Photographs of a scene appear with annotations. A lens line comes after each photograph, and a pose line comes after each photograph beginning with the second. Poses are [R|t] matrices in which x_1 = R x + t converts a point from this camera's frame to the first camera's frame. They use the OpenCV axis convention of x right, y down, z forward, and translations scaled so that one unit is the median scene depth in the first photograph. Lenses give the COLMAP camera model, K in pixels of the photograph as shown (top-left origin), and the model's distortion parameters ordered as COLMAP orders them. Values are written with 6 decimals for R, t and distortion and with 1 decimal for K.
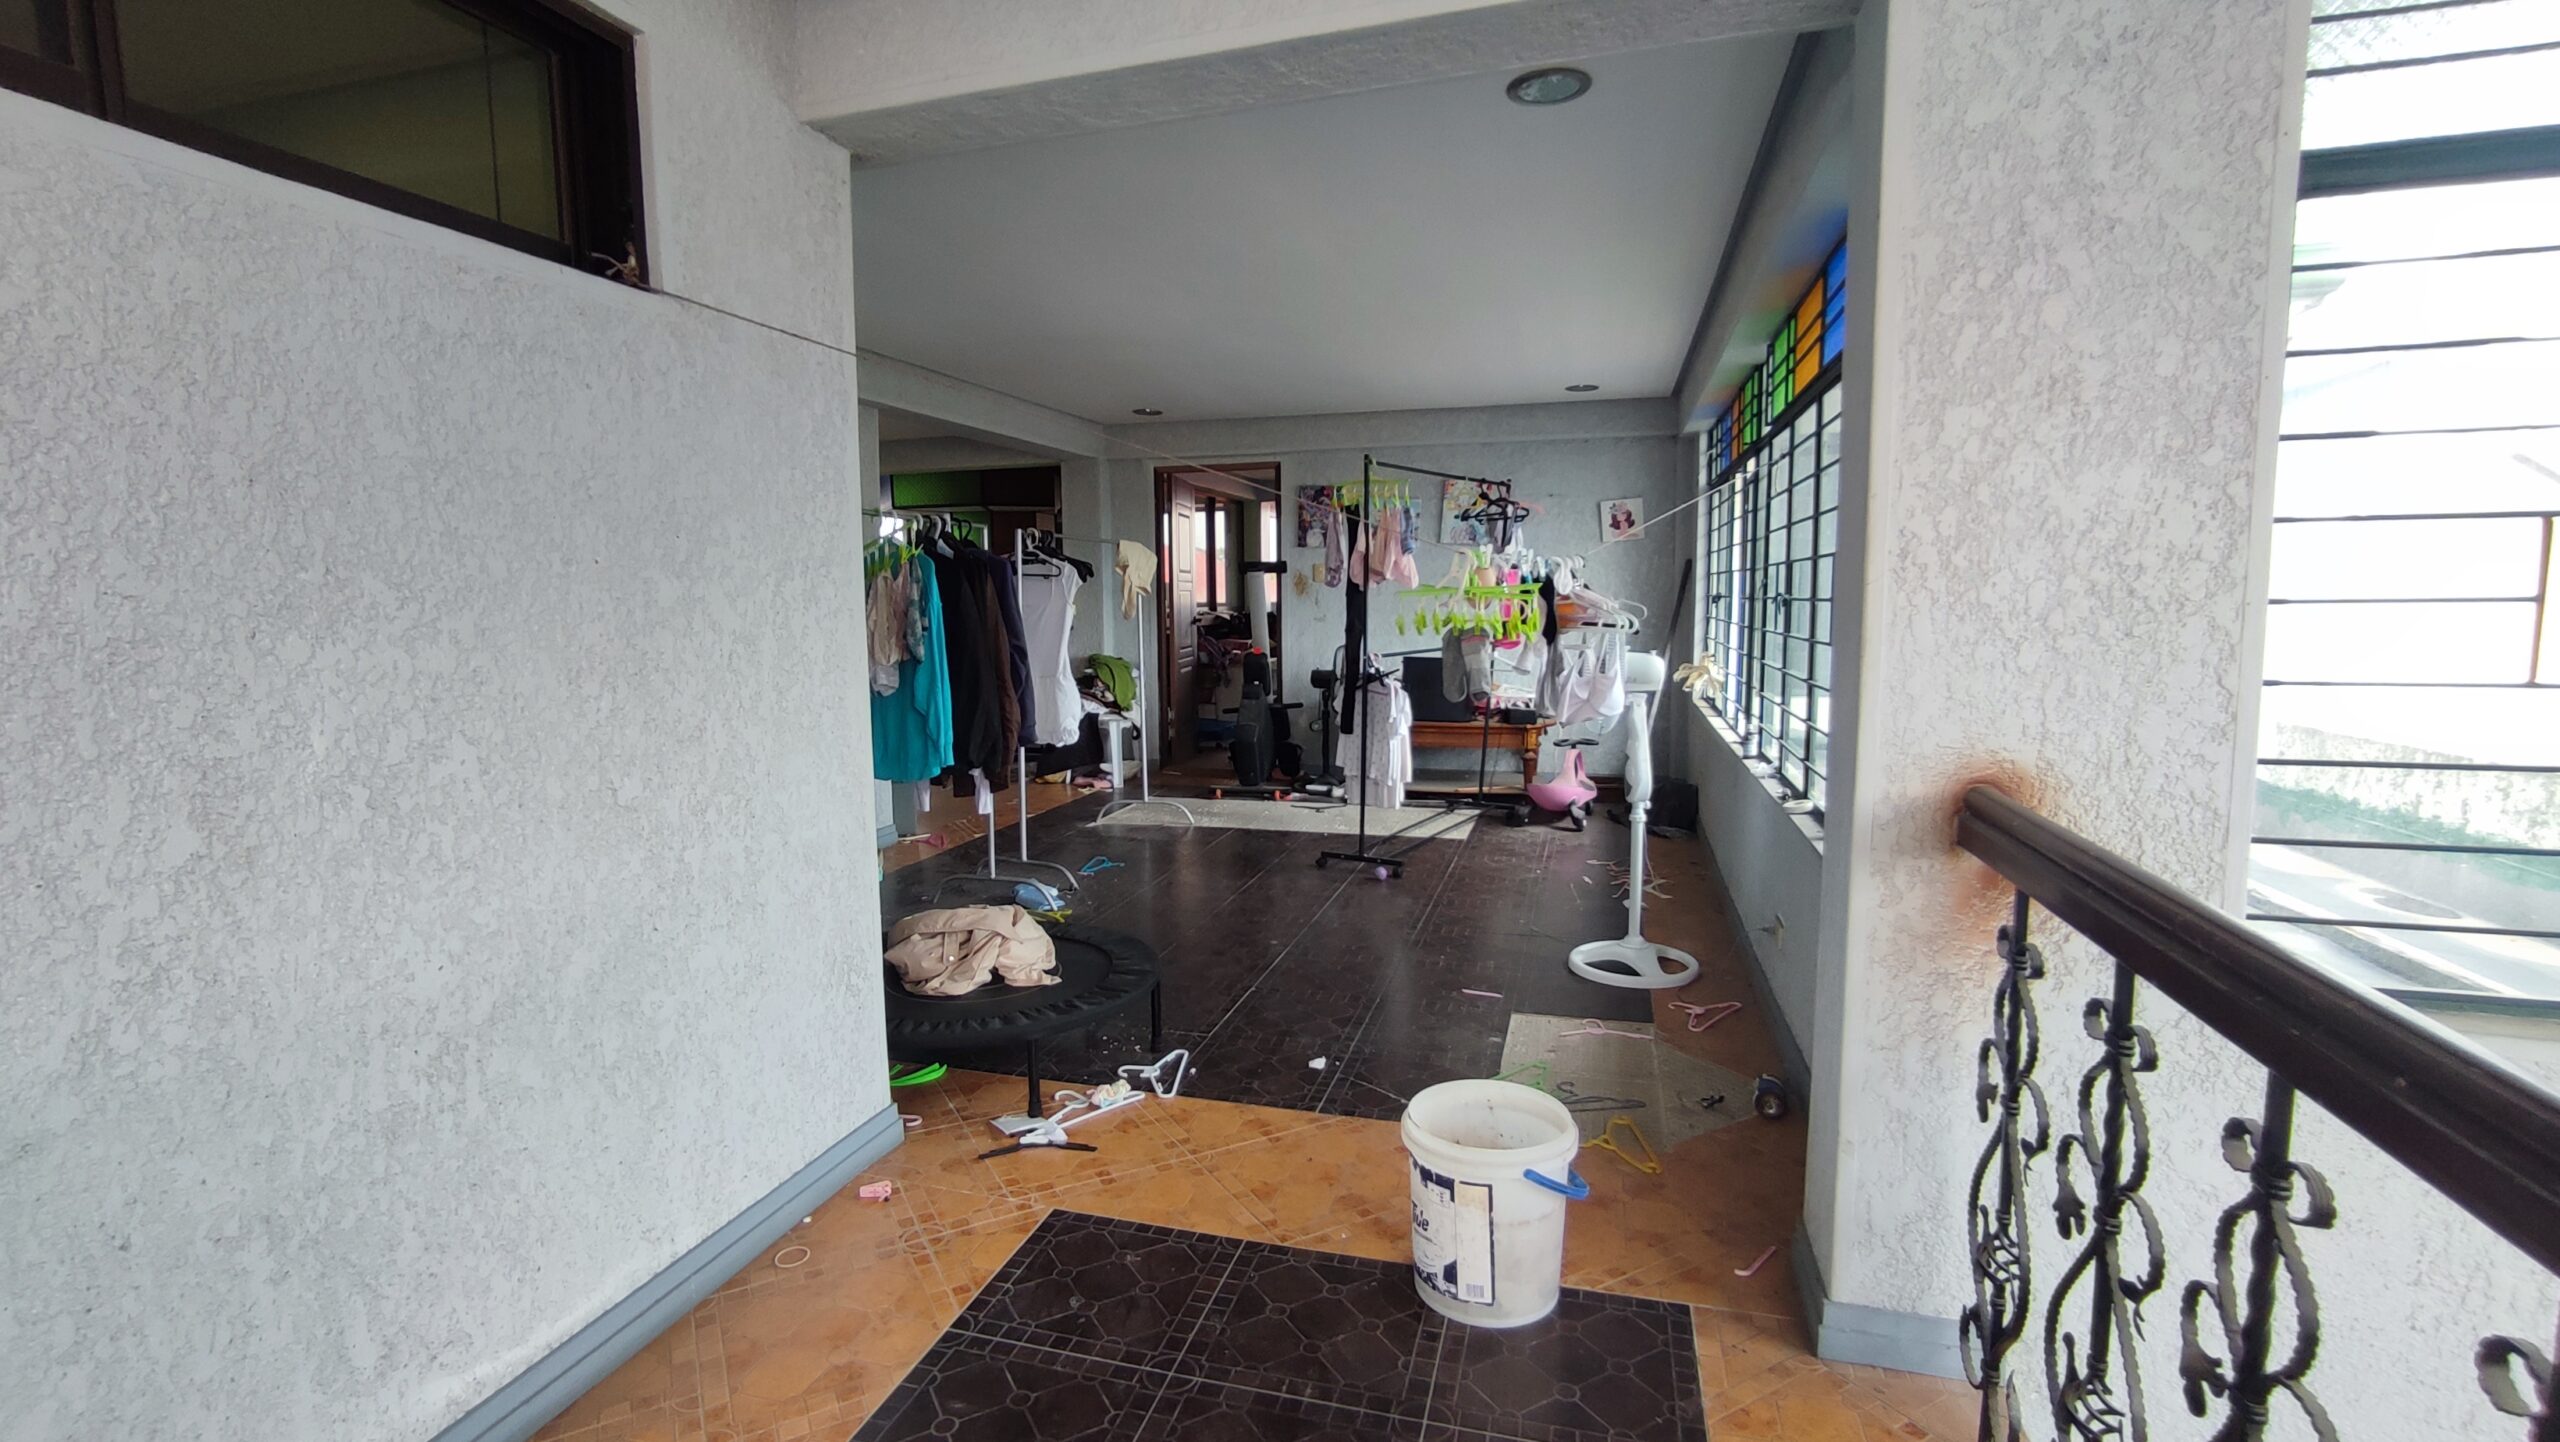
lens RADIAL K [[1145.9, 0, 1274.1], [0, 1145.9, 721.4], [0, 0, 1]] dist [0.002657, 0.000304]
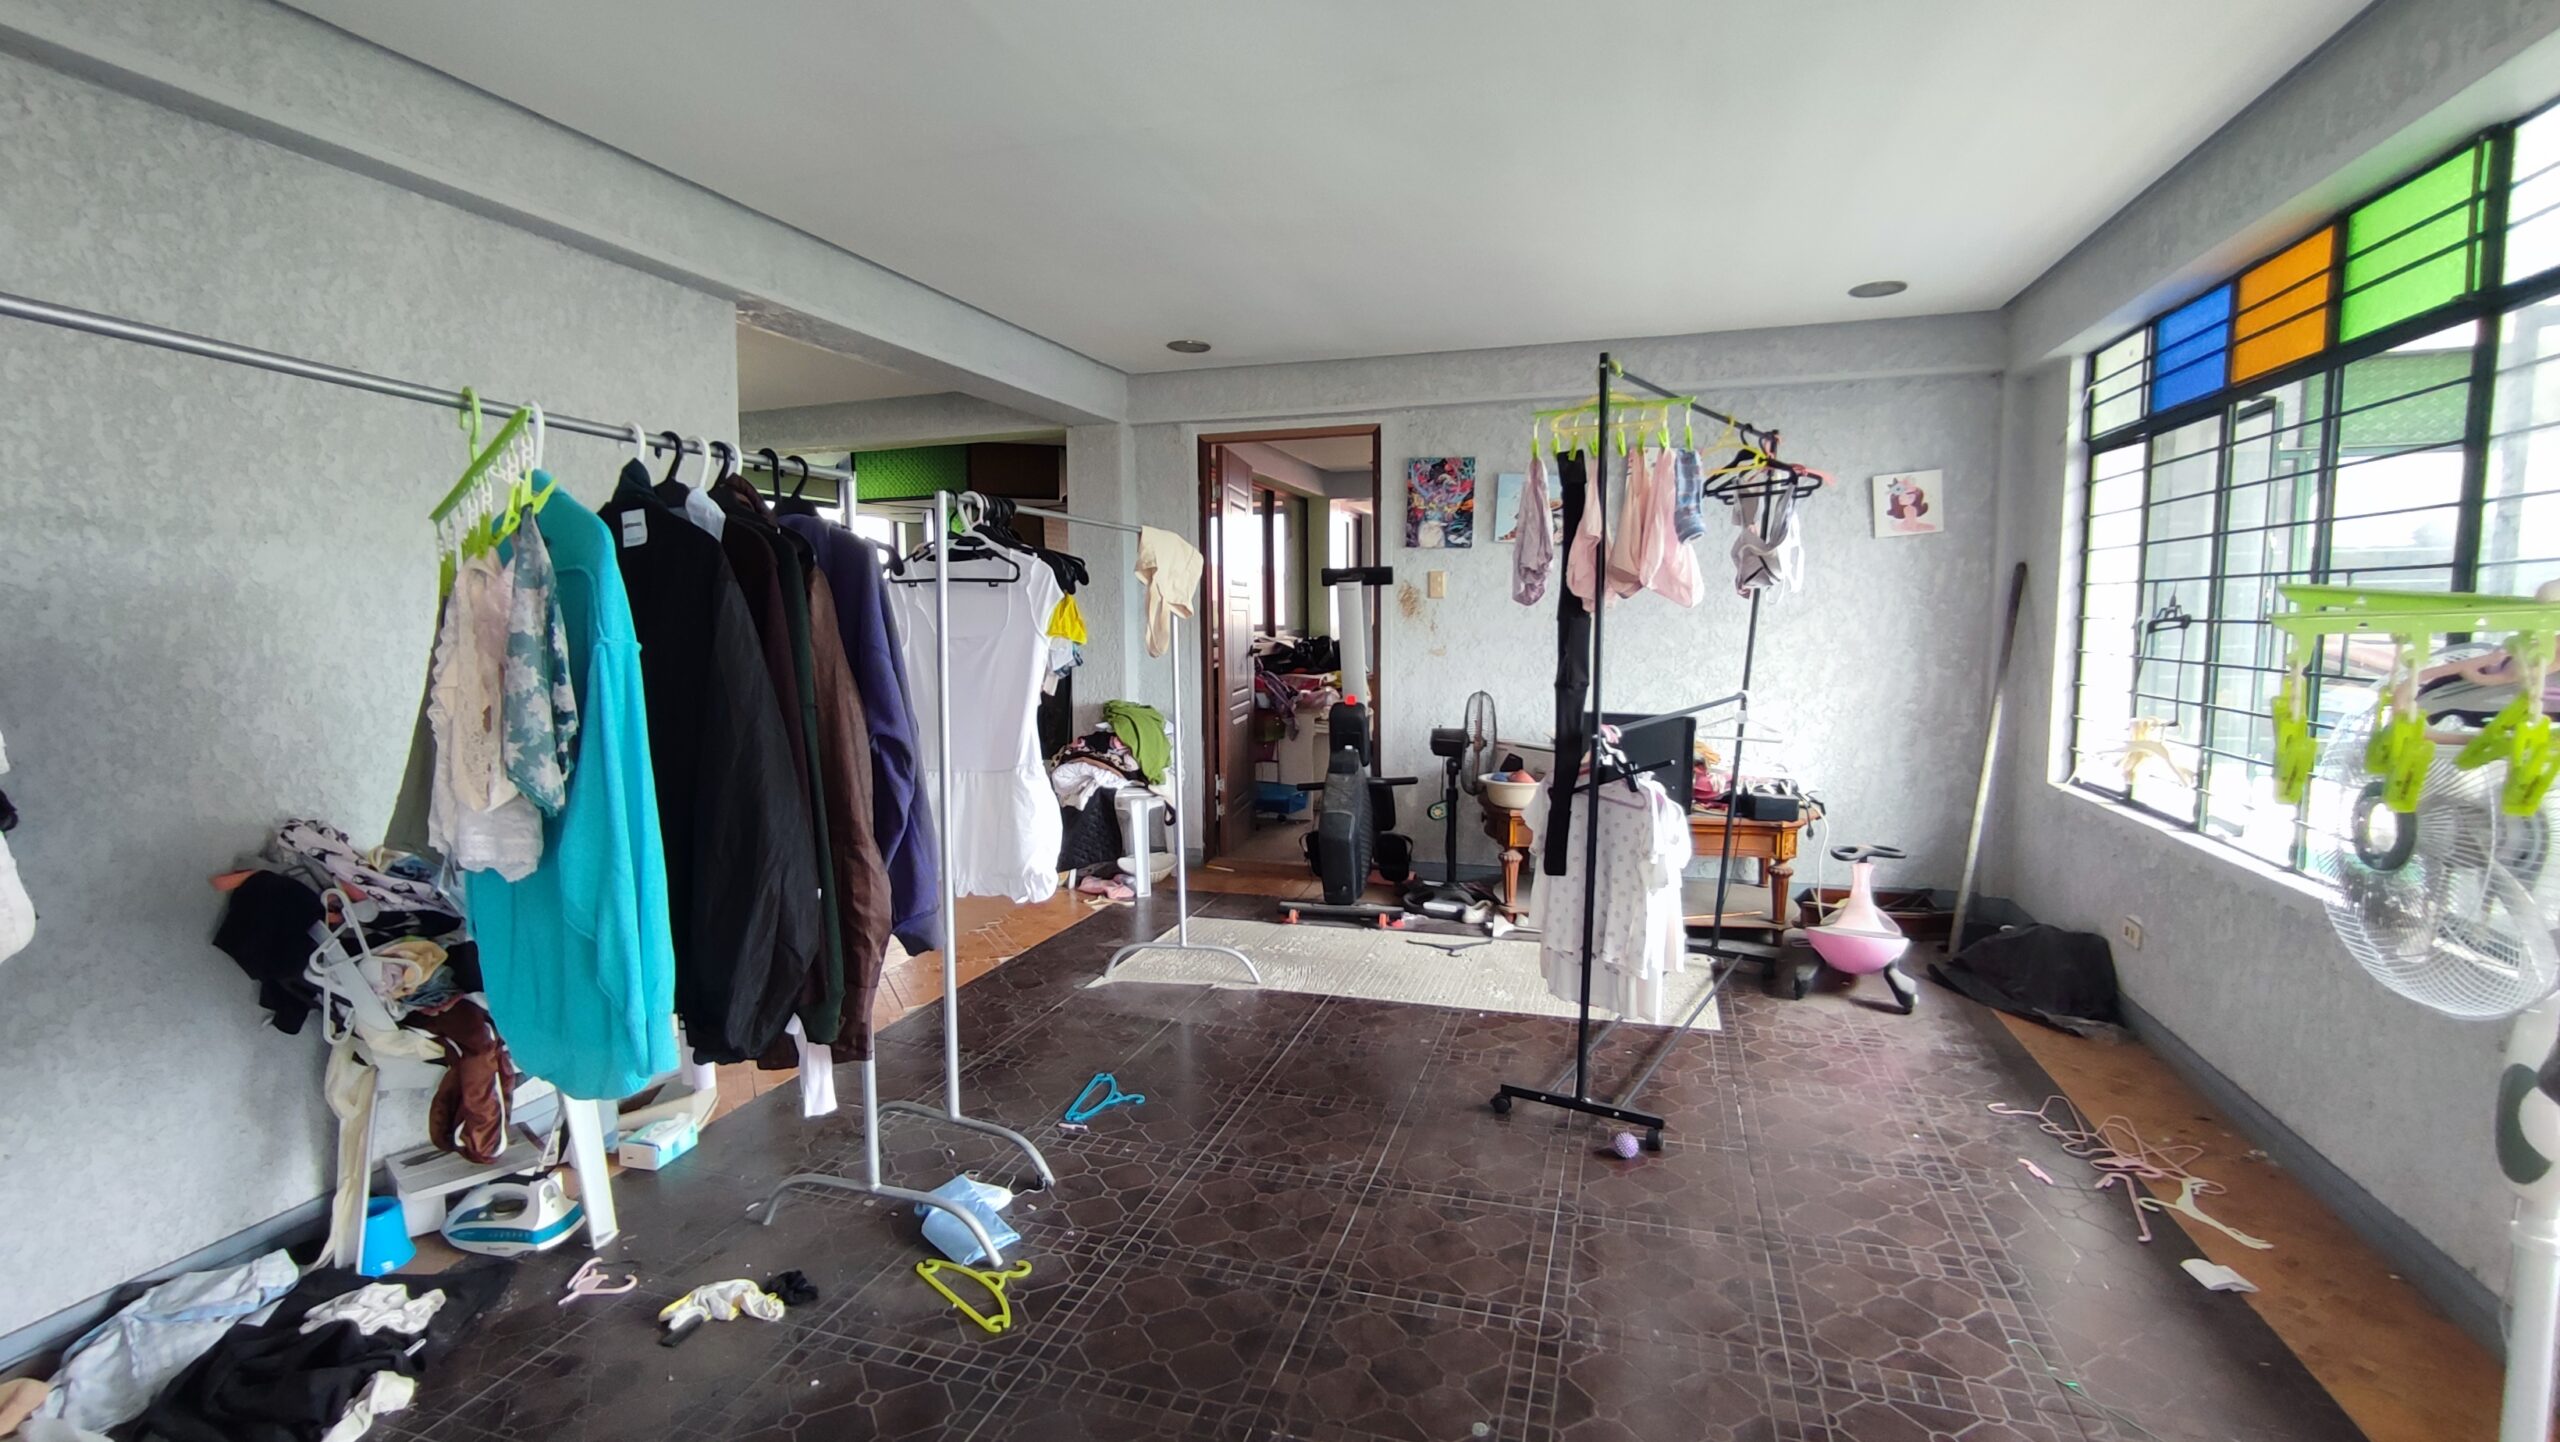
lens RADIAL K [[1145.9, 0, 1281.6], [0, 1145.9, 722.0], [0, 0, 1]] dist [0.002657, 0.000304]
pose [[0.999632, 0.004043, -0.026842, -0.037171], [-0.004471, 0.999864, -0.015892, -0.037968], [0.026774, 0.016006, 0.999513, 0.330332]]
